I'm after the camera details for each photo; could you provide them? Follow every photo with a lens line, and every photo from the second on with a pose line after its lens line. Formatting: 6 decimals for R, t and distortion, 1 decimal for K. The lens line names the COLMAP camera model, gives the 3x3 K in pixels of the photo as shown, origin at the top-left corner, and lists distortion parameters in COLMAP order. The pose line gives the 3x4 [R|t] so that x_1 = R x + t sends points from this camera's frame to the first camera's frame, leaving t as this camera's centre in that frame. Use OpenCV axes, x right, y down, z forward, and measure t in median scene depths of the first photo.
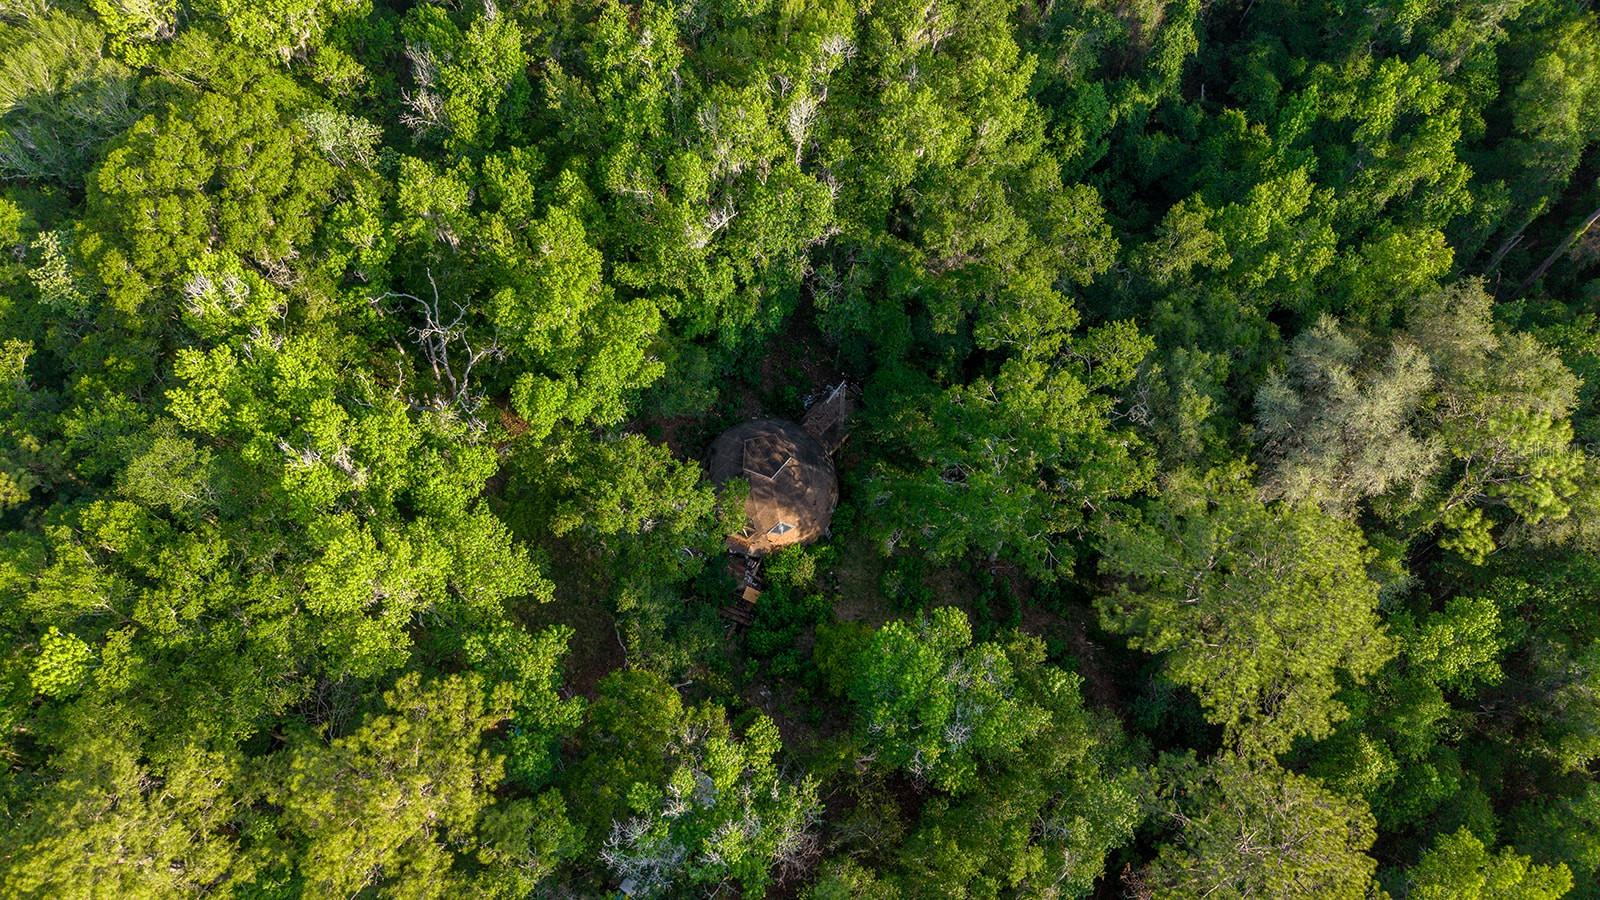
lens RADIAL K [[1071.2, 0, 801.9], [0, 1071.2, 446.2], [0, 0, 1]] dist [0.016741, -0.014204]
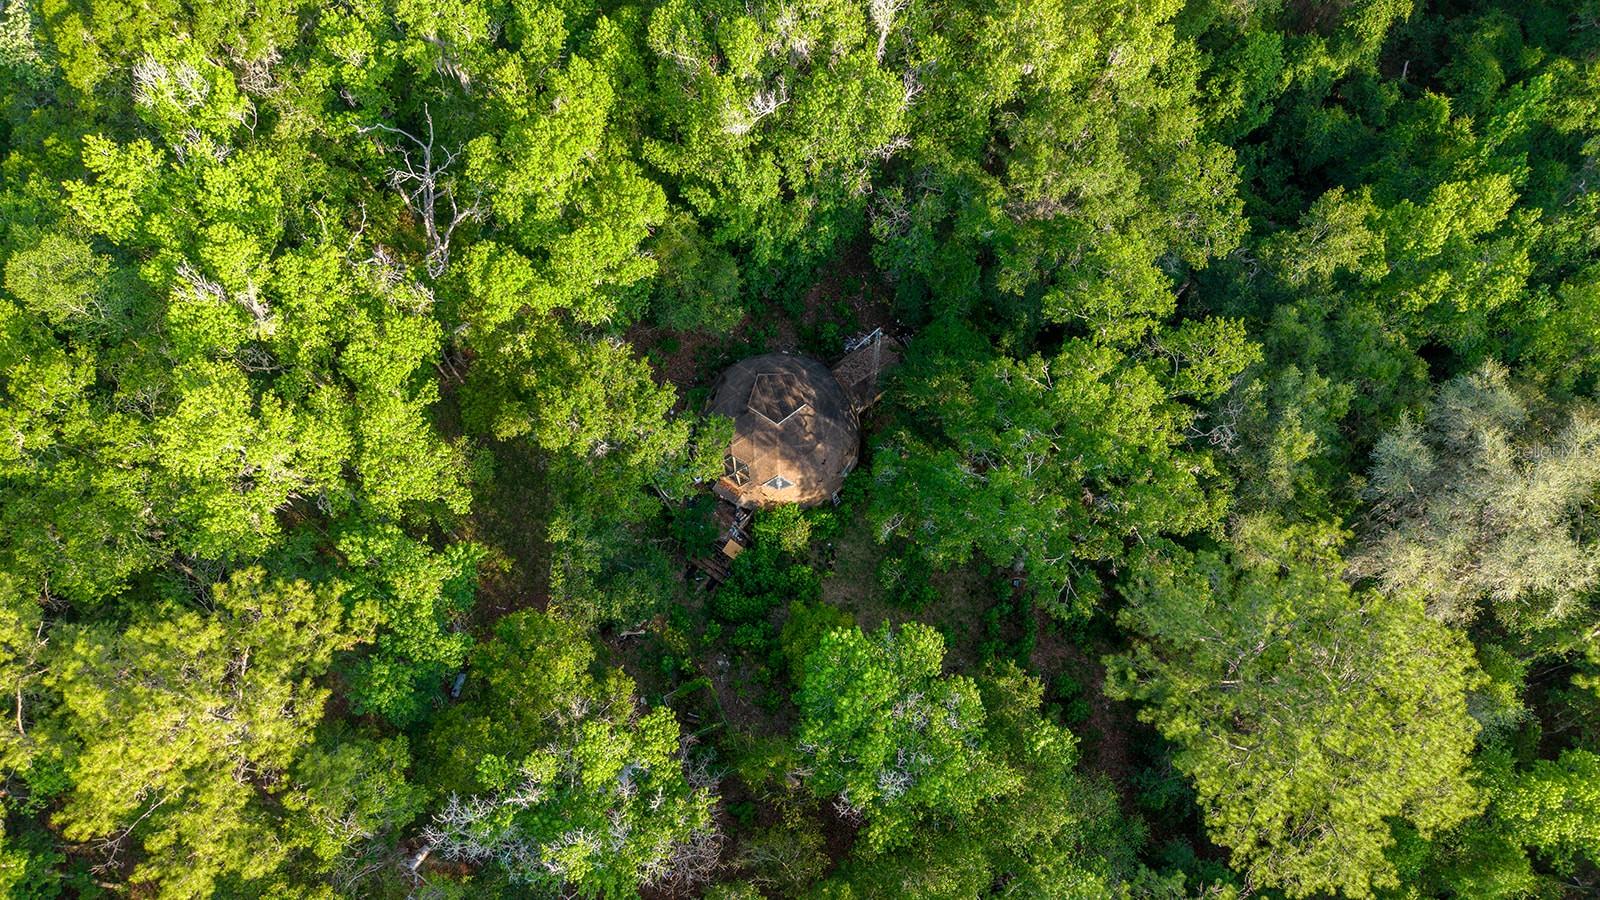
lens RADIAL K [[1071.2, 0, 805.5], [0, 1071.2, 451.5], [0, 0, 1]] dist [0.016741, -0.014204]
pose [[0.975202, 0.202635, -0.088996, 0.086925], [-0.196775, 0.977918, 0.070398, -0.014920], [0.101296, -0.051140, 0.993541, 0.177000]]
